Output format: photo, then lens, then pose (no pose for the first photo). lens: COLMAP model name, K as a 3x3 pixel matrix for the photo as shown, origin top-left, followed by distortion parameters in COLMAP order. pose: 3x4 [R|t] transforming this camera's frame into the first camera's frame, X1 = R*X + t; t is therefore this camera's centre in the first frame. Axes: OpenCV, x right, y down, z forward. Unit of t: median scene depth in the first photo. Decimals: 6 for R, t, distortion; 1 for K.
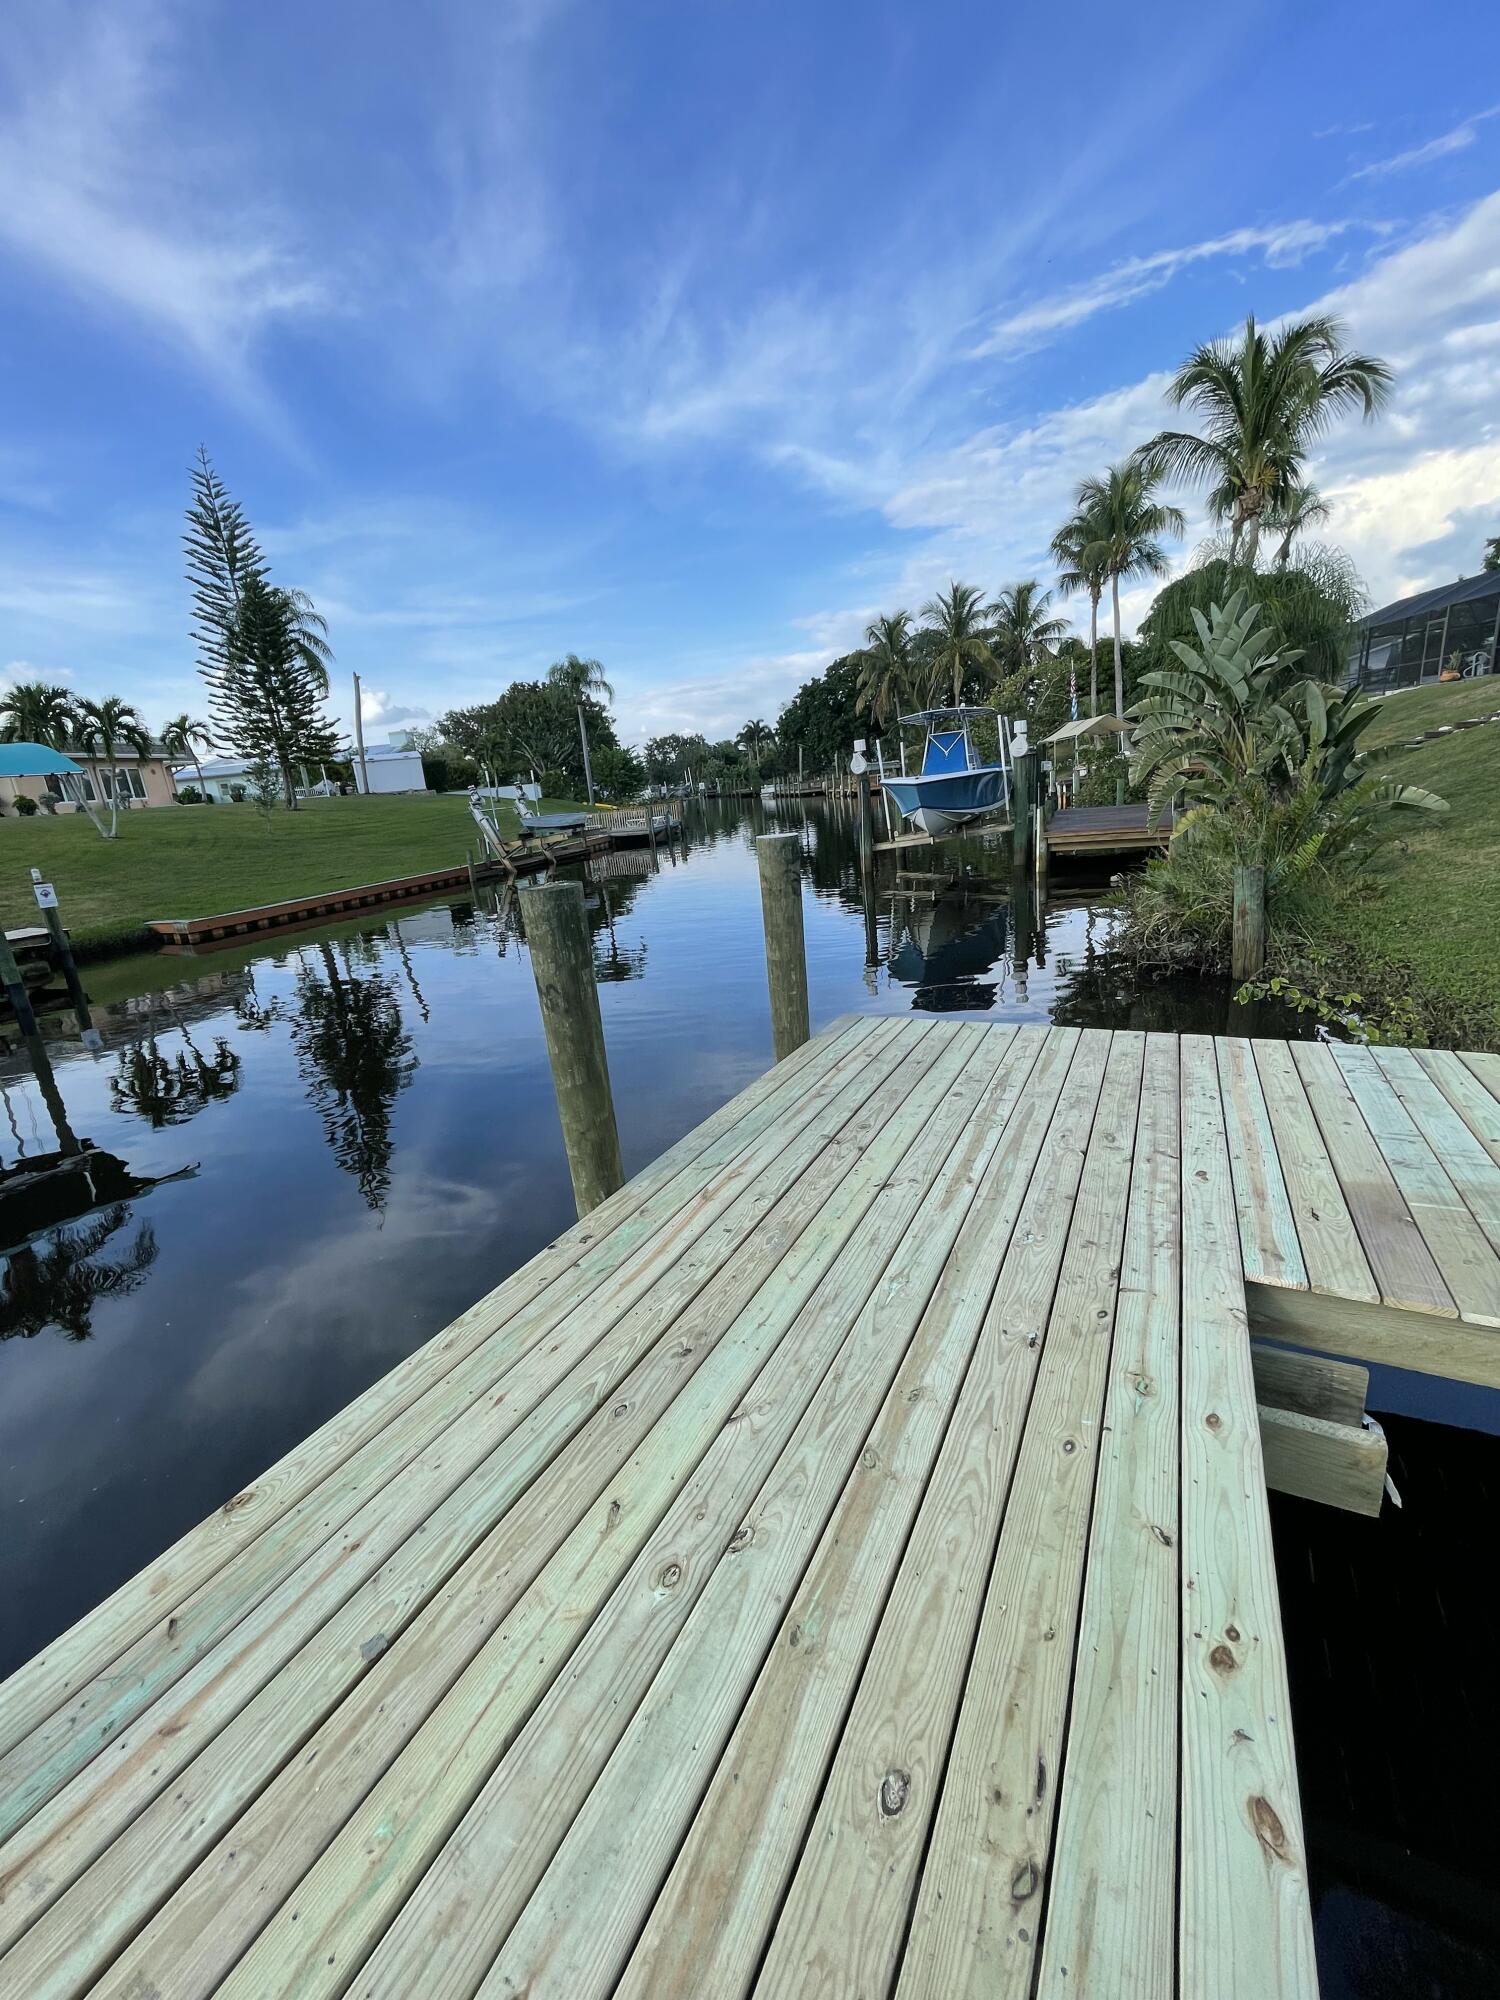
lens RADIAL K [[806.4, 0, 740.7], [0, 806.4, 999.8], [0, 0, 1]] dist [-0.001222, -0.000216]
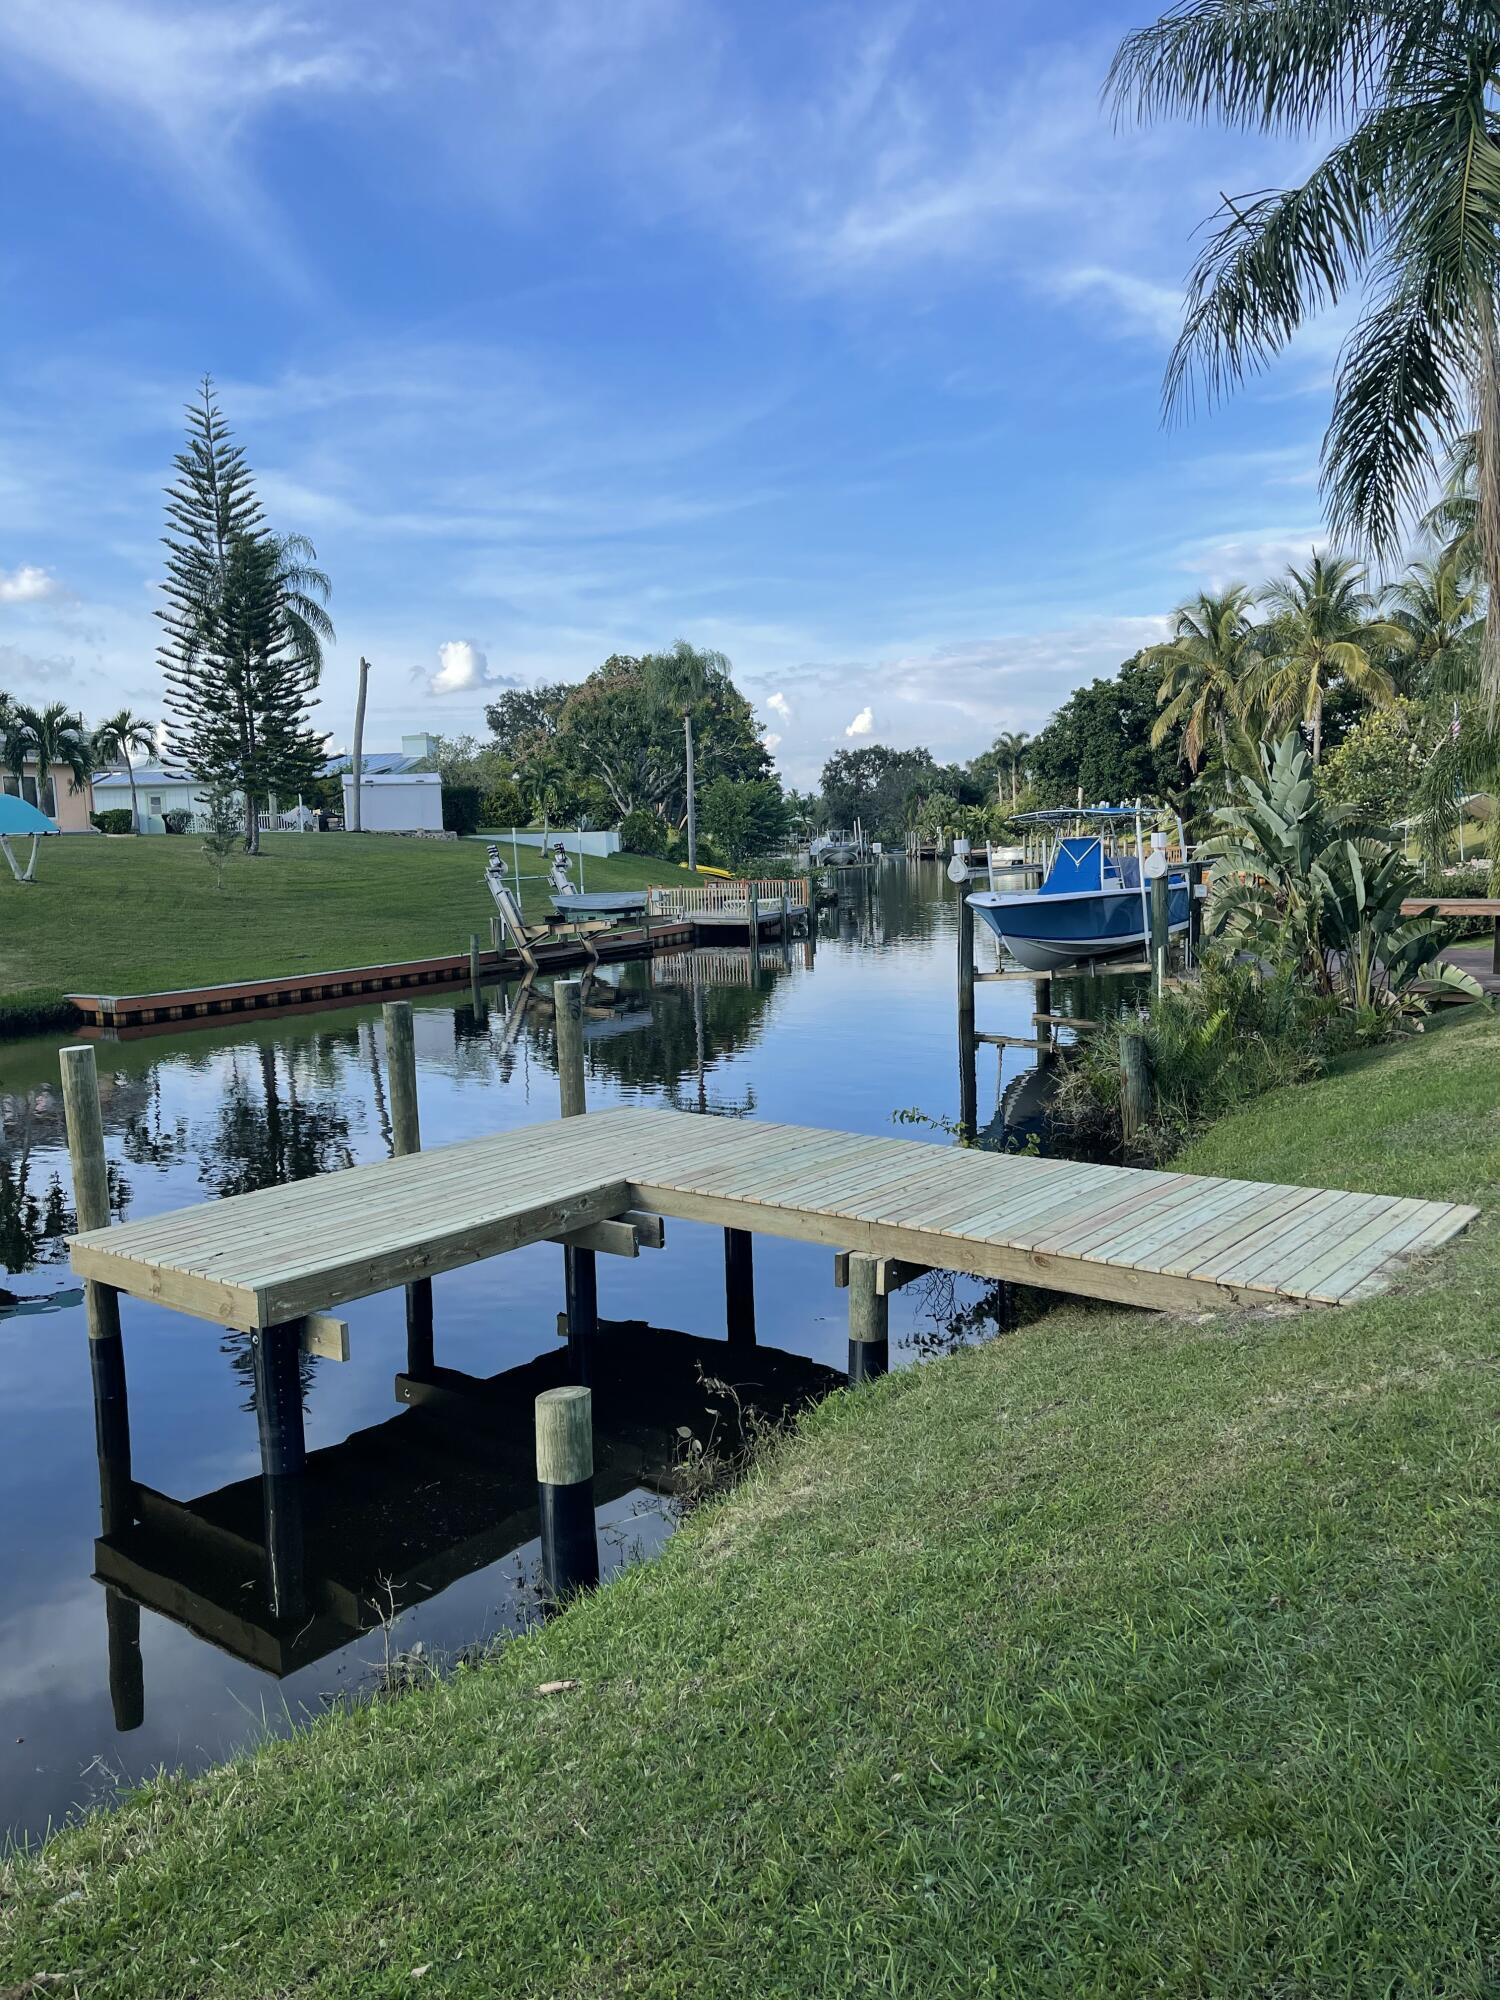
lens RADIAL K [[1501.4, 0, 764.3], [0, 1501.4, 1014.4], [0, 0, 1]] dist [0.081980, -0.121808]
pose [[0.984285, 0.085030, -0.154766, 0.094531], [-0.104965, 0.986518, -0.125559, 0.020487], [0.142003, 0.139831, 0.979940, -0.196924]]
